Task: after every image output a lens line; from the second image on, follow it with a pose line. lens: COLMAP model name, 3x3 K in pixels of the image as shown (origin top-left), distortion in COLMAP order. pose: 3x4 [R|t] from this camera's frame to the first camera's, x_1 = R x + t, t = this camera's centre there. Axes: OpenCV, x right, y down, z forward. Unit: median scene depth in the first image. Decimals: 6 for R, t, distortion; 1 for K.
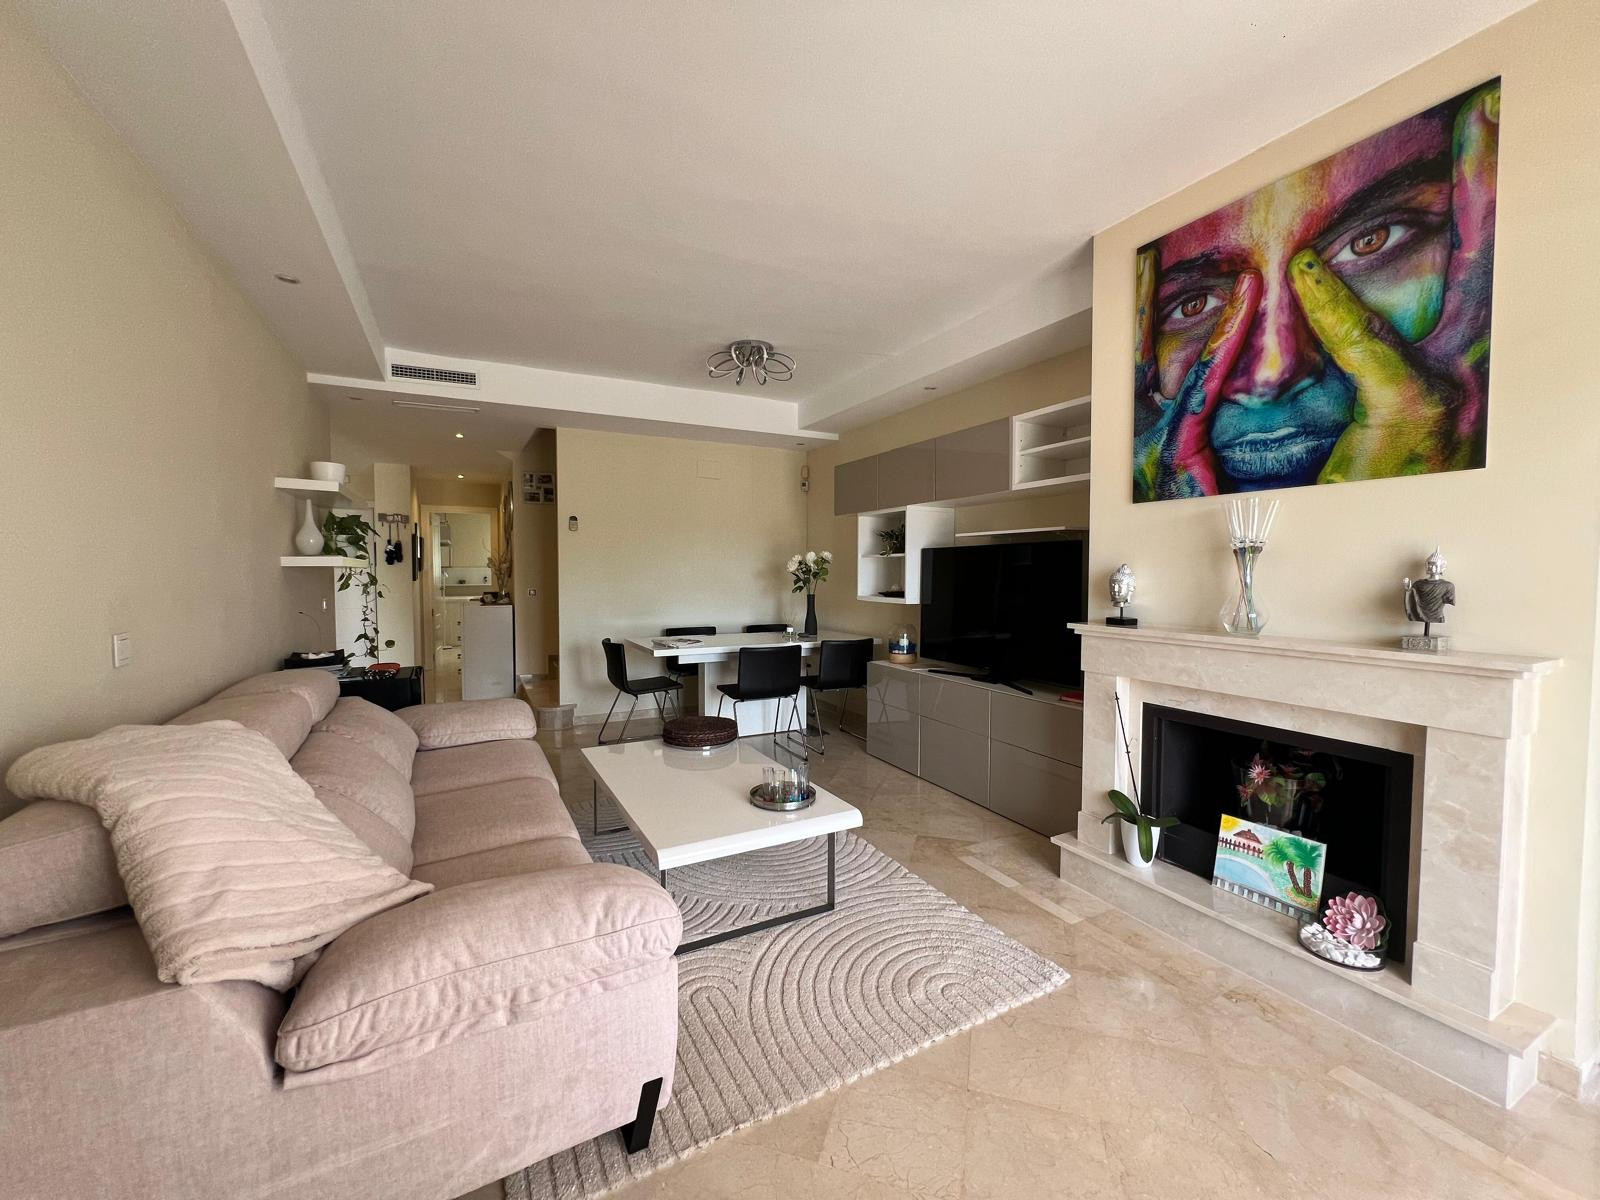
lens RADIAL K [[641.5, 0, 800.3], [0, 641.5, 592.6], [0, 0, 1]] dist [-0.000828, 0.000507]
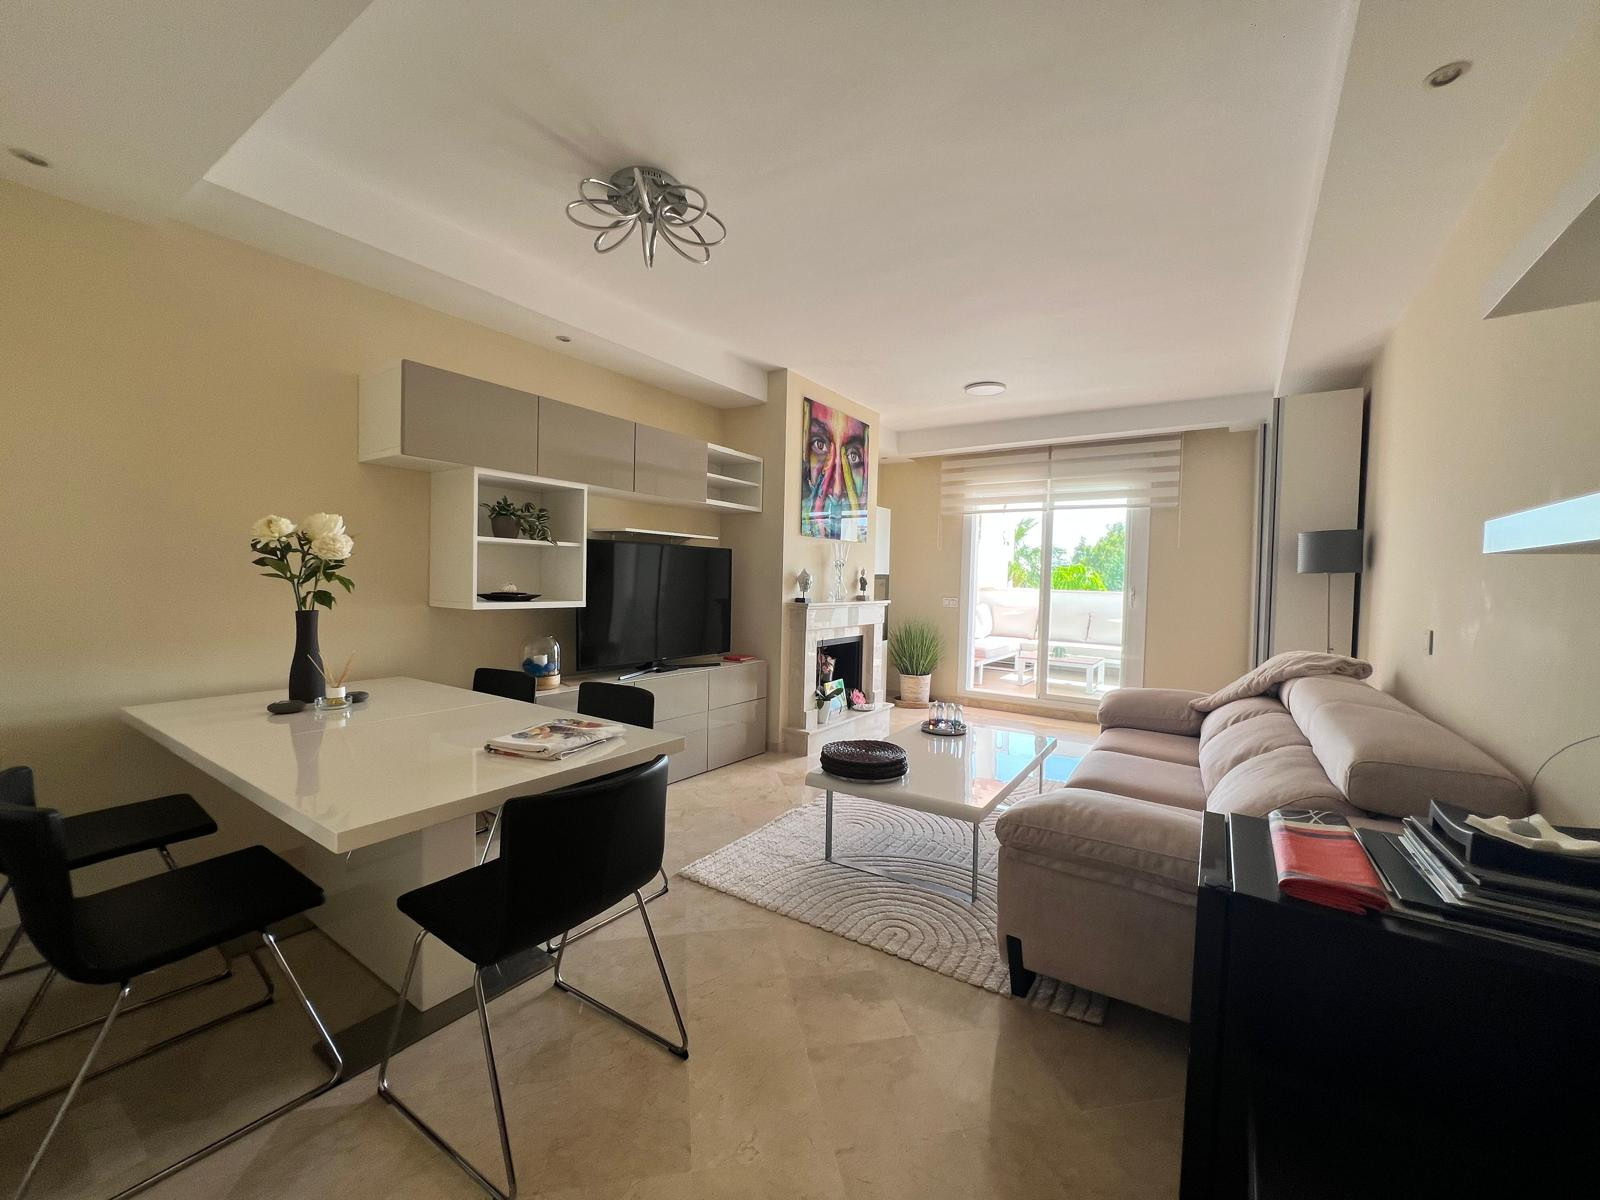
lens RADIAL K [[641.5, 0, 800.3], [0, 641.5, 592.6], [0, 0, 1]] dist [-0.000828, 0.000507]
pose [[-0.470620, -0.035328, 0.881628, -1.228136], [0.002139, 0.999149, 0.041179, -0.060083], [-0.882333, 0.021266, -0.470144, 2.102214]]
